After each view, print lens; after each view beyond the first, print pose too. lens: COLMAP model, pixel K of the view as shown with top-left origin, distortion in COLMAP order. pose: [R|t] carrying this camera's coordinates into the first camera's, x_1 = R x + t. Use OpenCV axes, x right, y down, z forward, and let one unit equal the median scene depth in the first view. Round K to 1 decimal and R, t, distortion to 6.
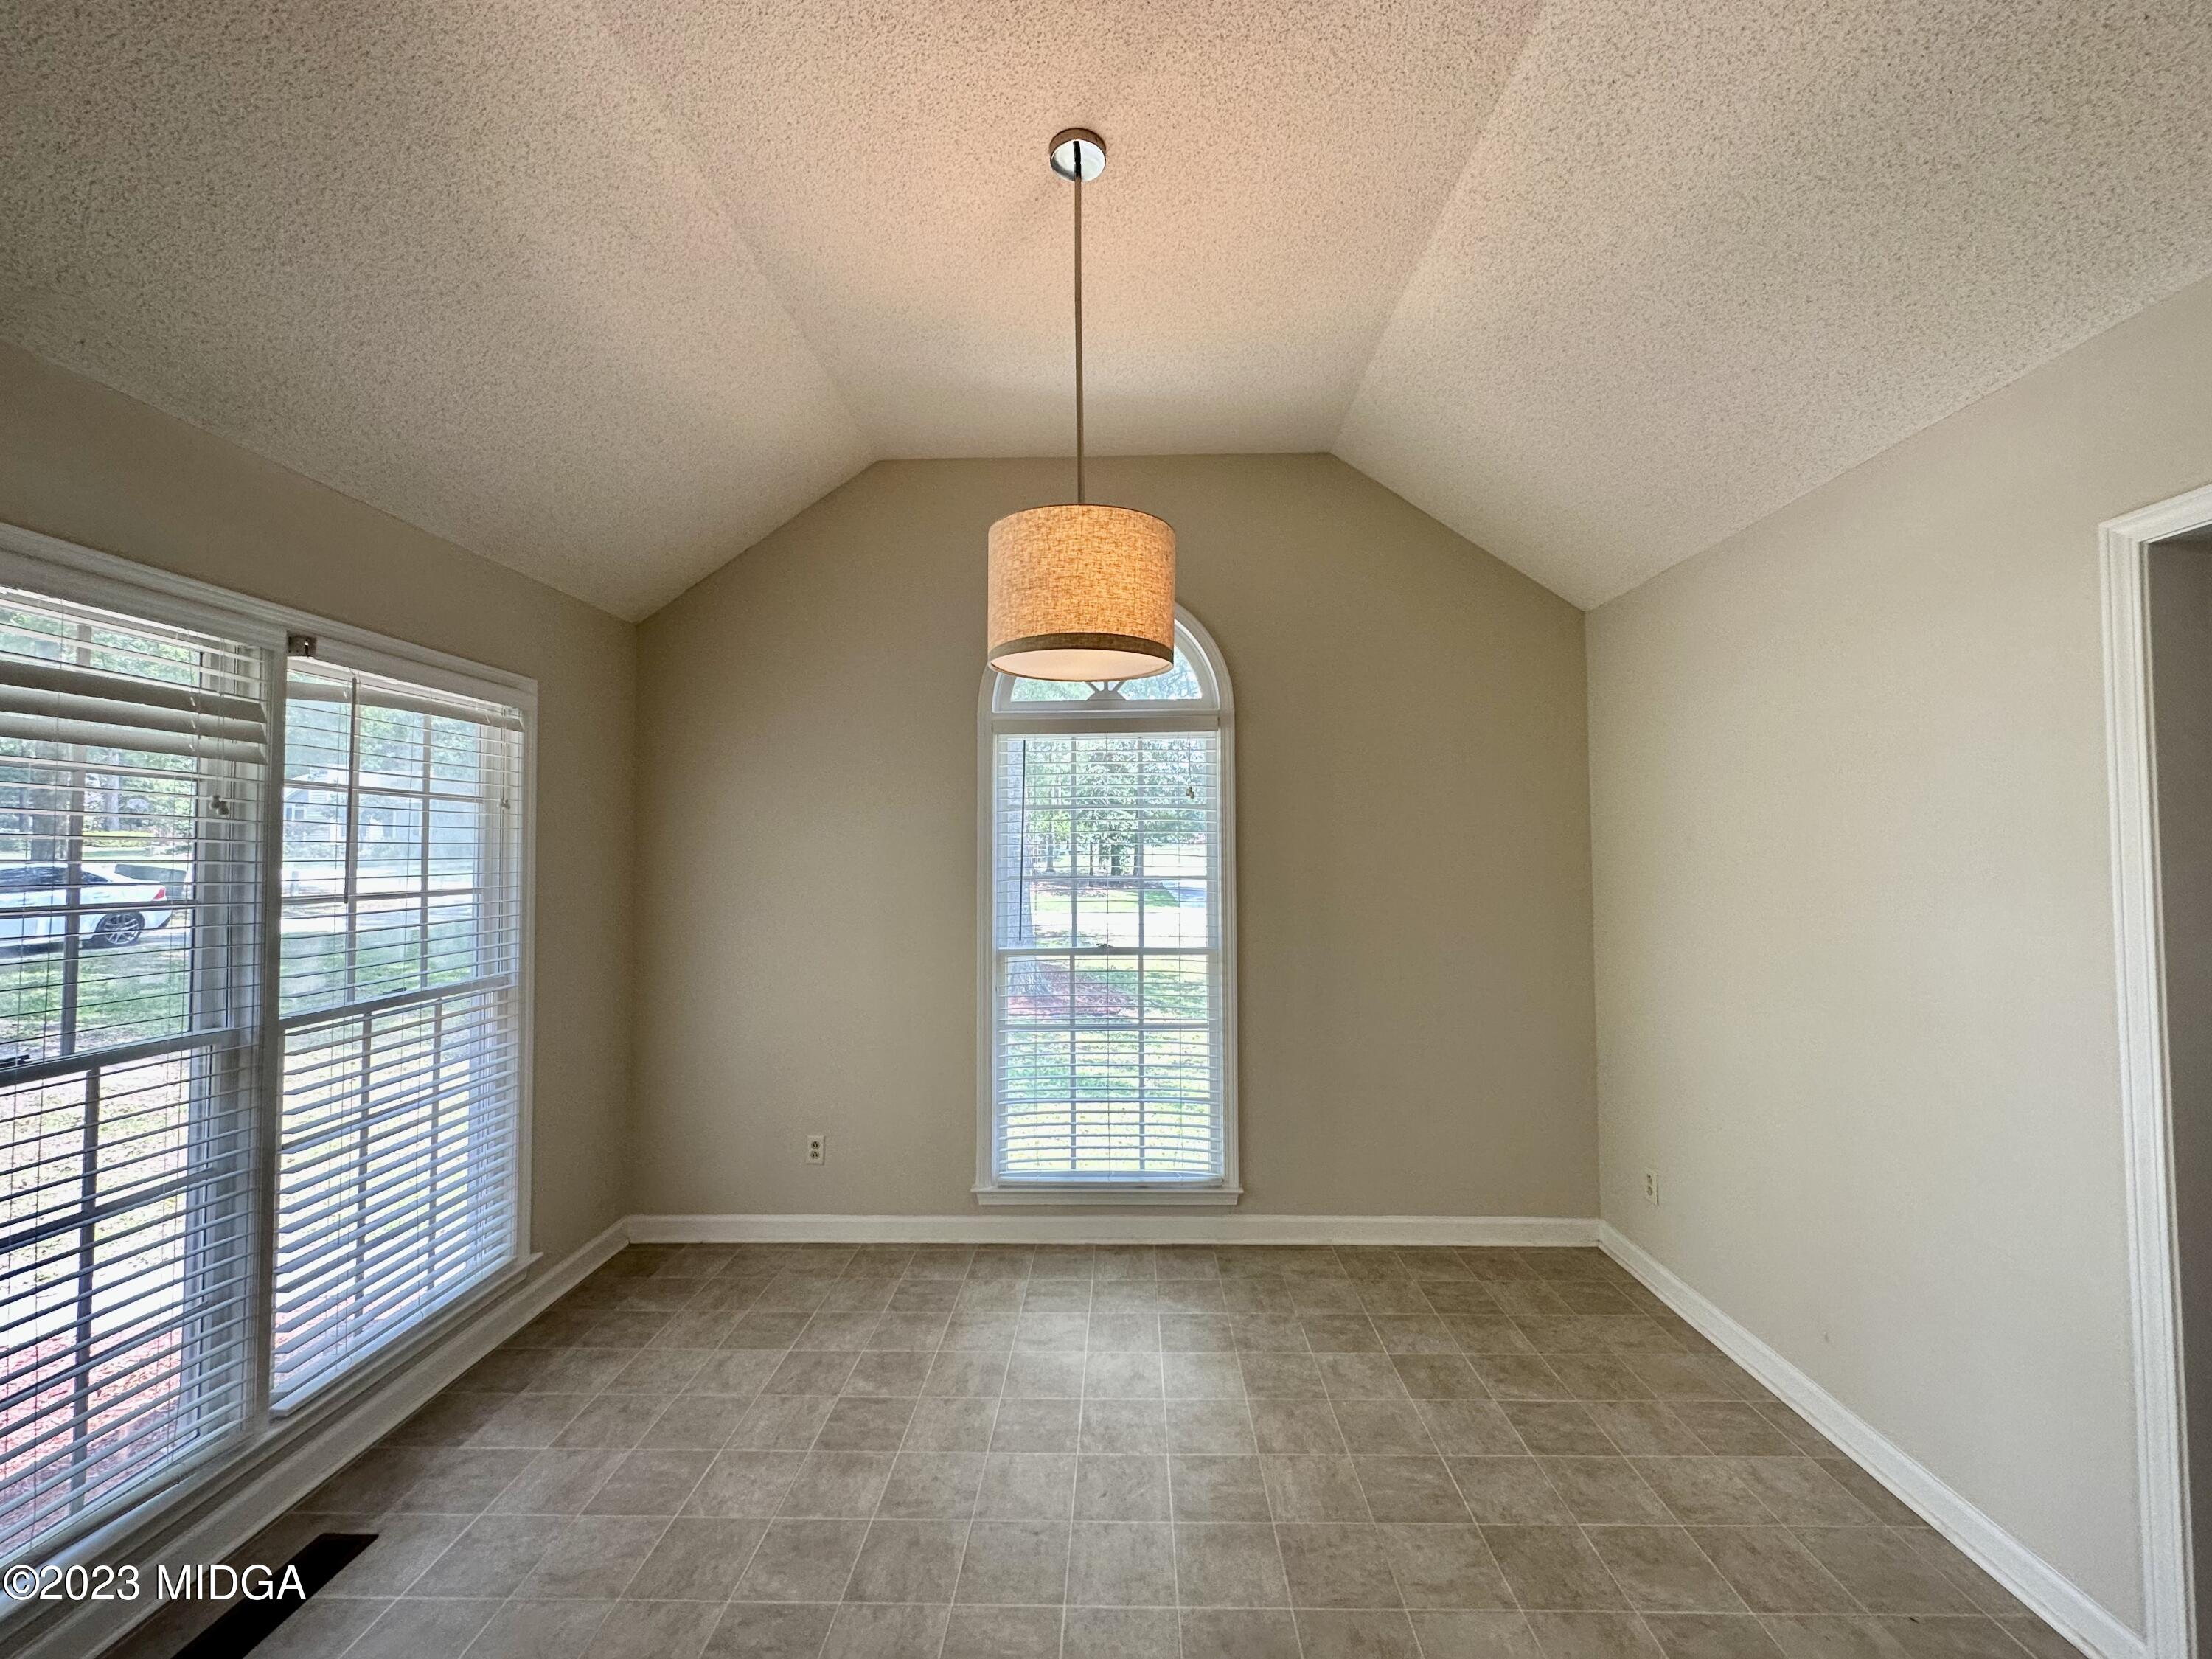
lens RADIAL K [[882.6, 0, 1109.0], [0, 882.6, 836.9], [0, 0, 1]] dist [-0.000153, -0.000377]
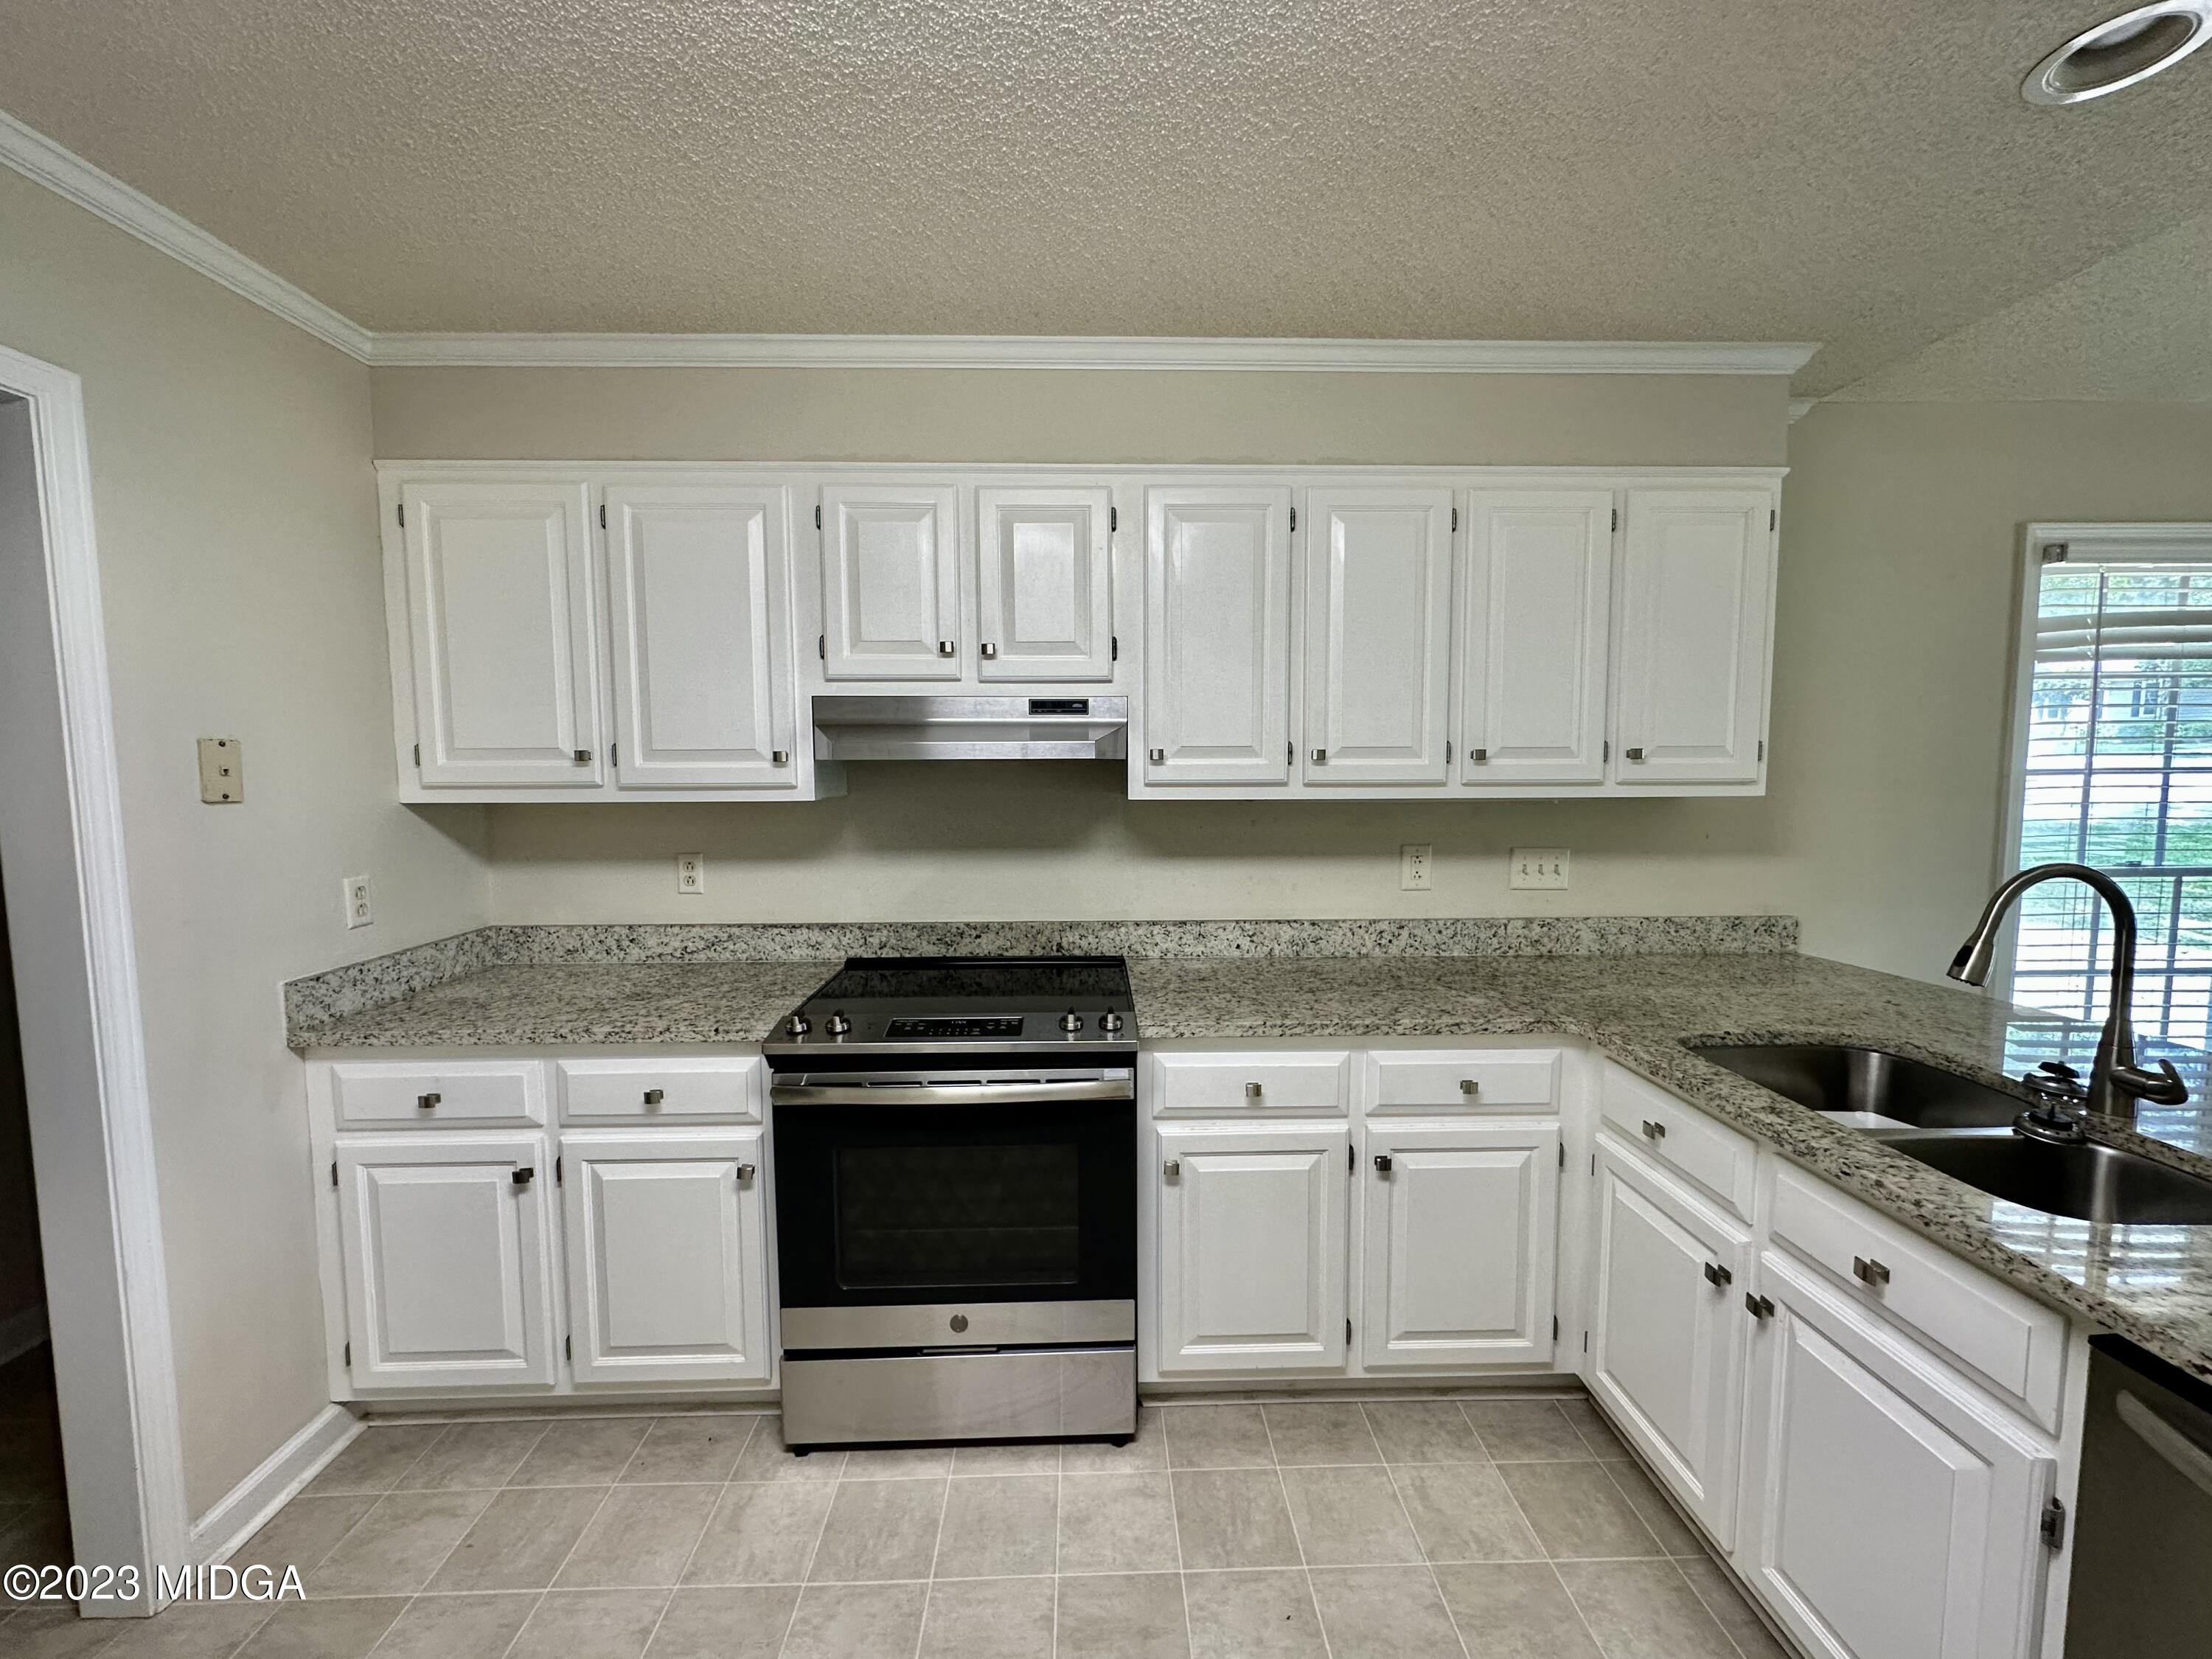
lens RADIAL K [[882.6, 0, 1098.9], [0, 882.6, 827.8], [0, 0, 1]] dist [-0.000153, -0.000377]
pose [[0.243608, 0.095153, -0.965195, -0.084530], [0.025738, 0.994191, 0.104507, -0.014357], [0.969532, -0.050301, 0.239744, -0.626868]]
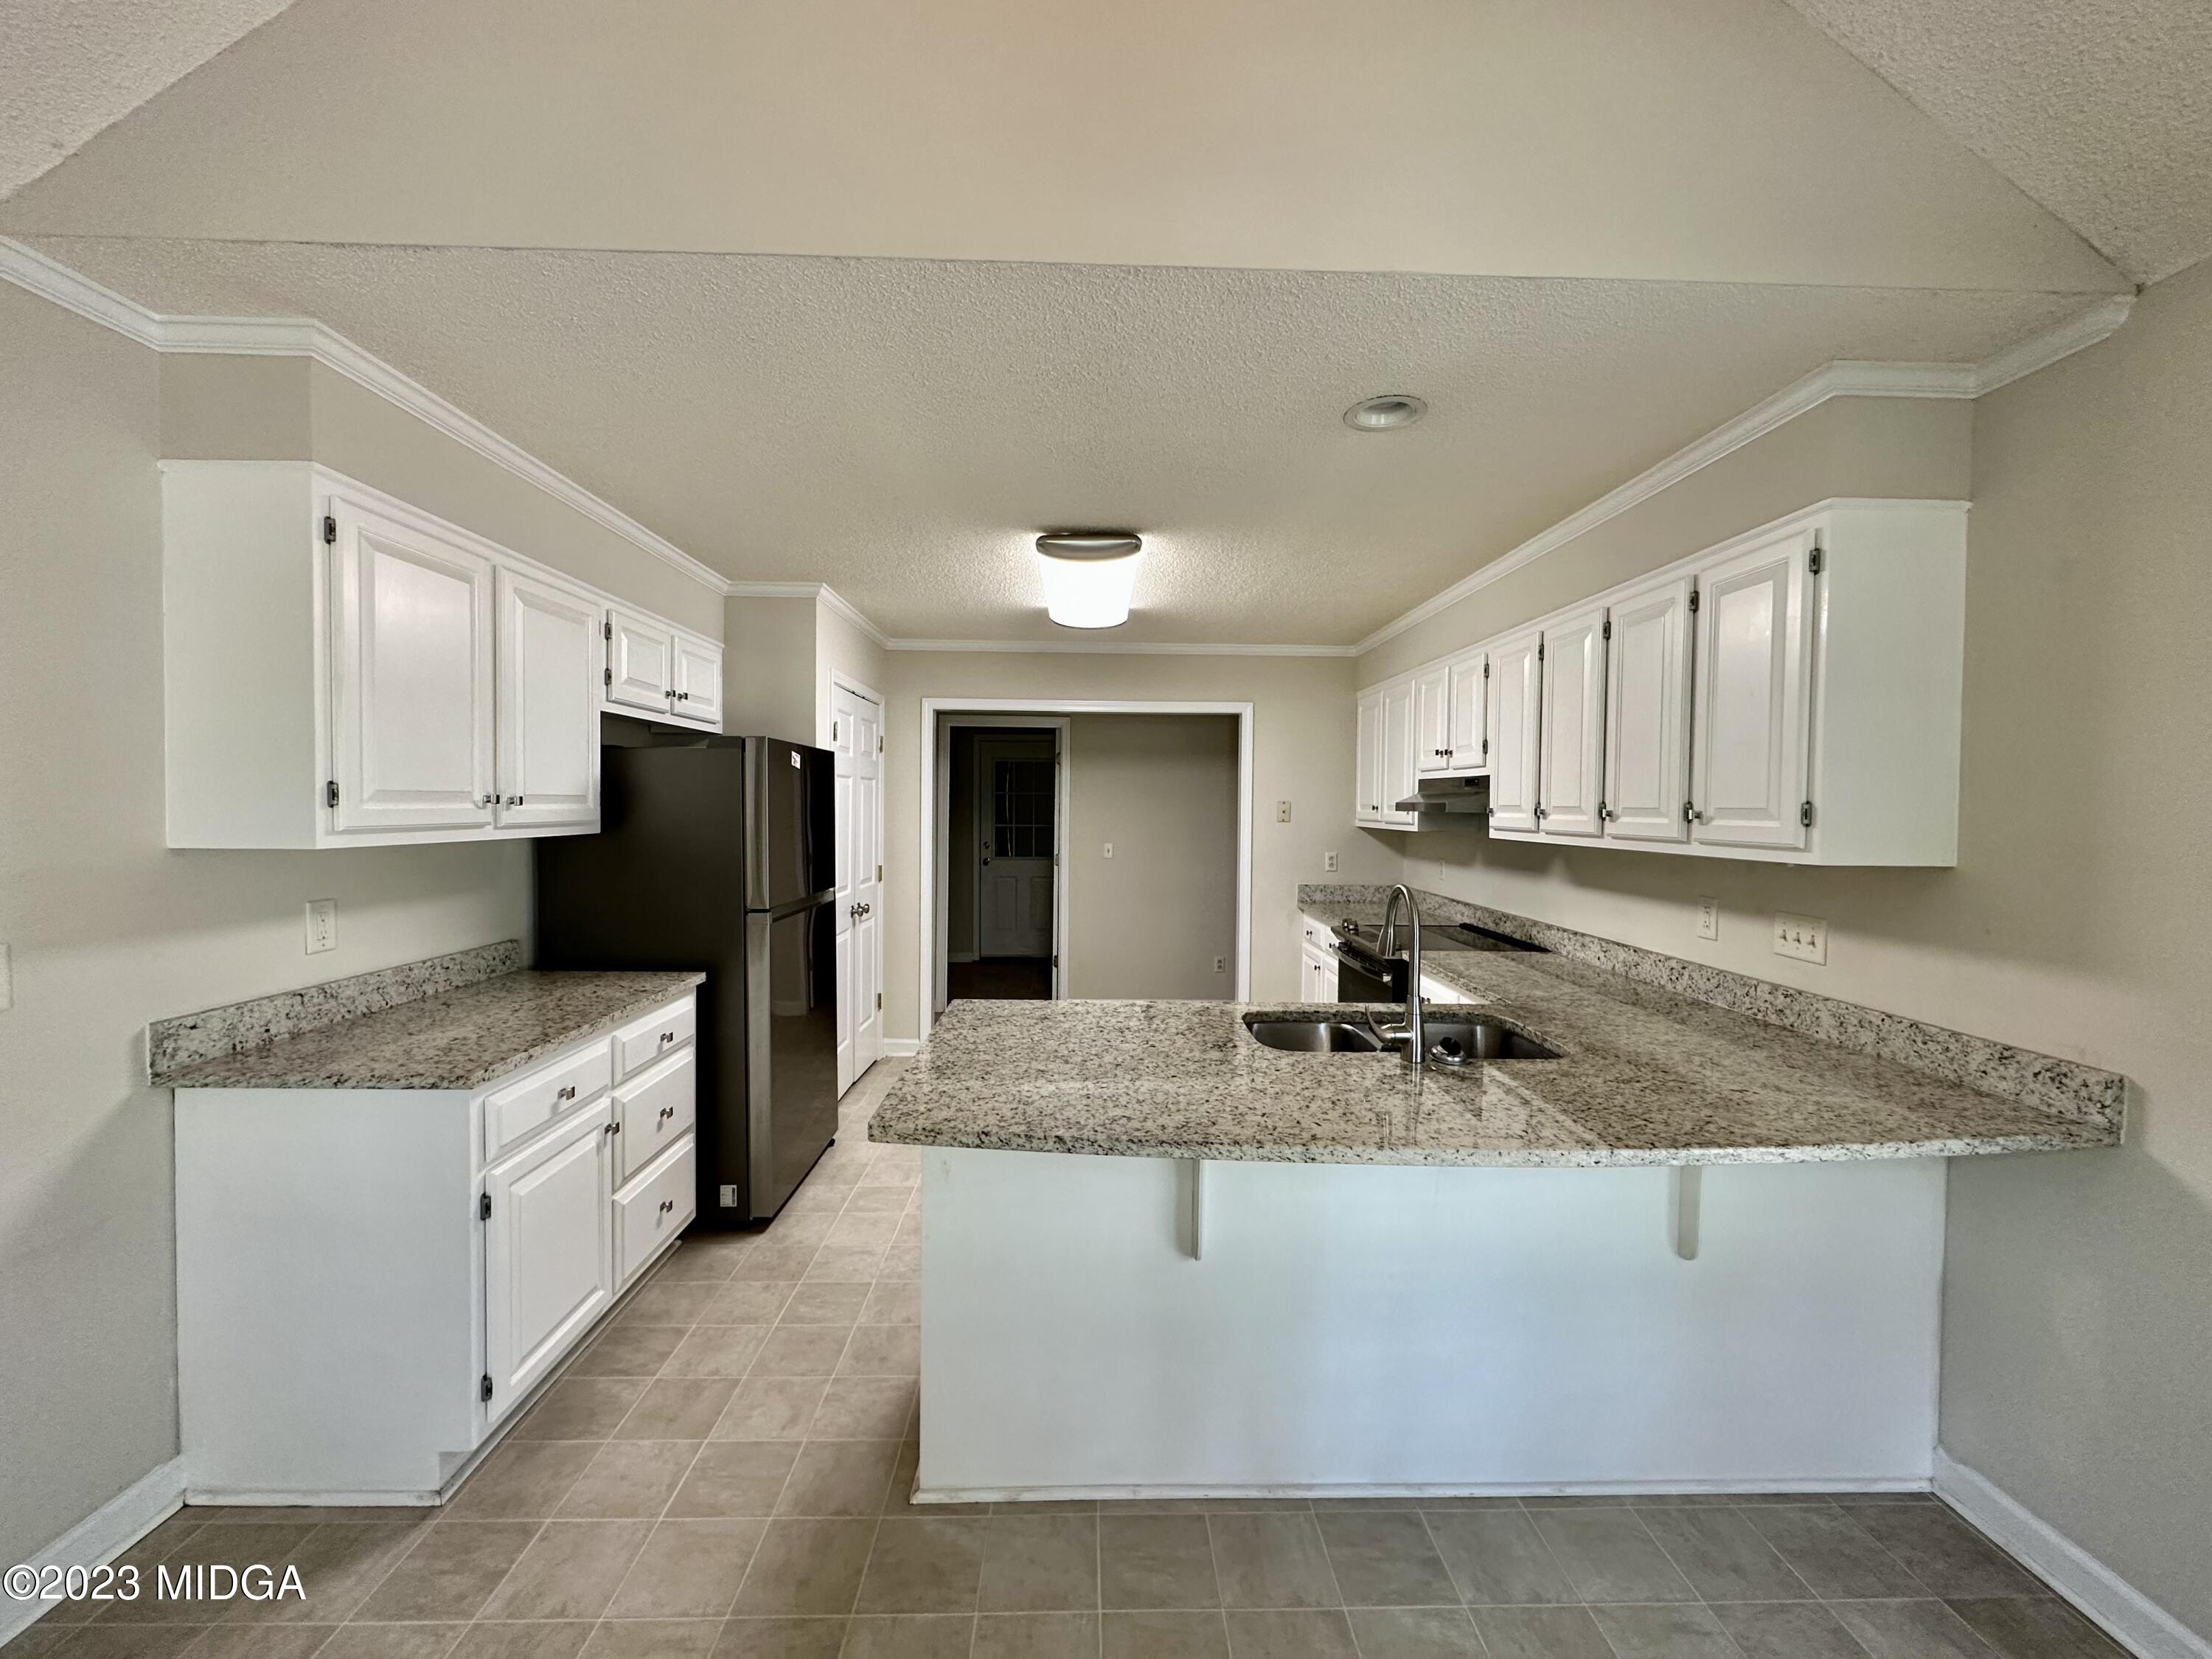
lens RADIAL K [[882.6, 0, 1107.2], [0, 882.6, 828.6], [0, 0, 1]] dist [-0.000153, -0.000377]
pose [[-0.972161, 0.019838, -0.233473, 0.049050], [0.018986, 0.999802, 0.005894, 0.028363], [0.233544, 0.001297, -0.972345, 1.511699]]
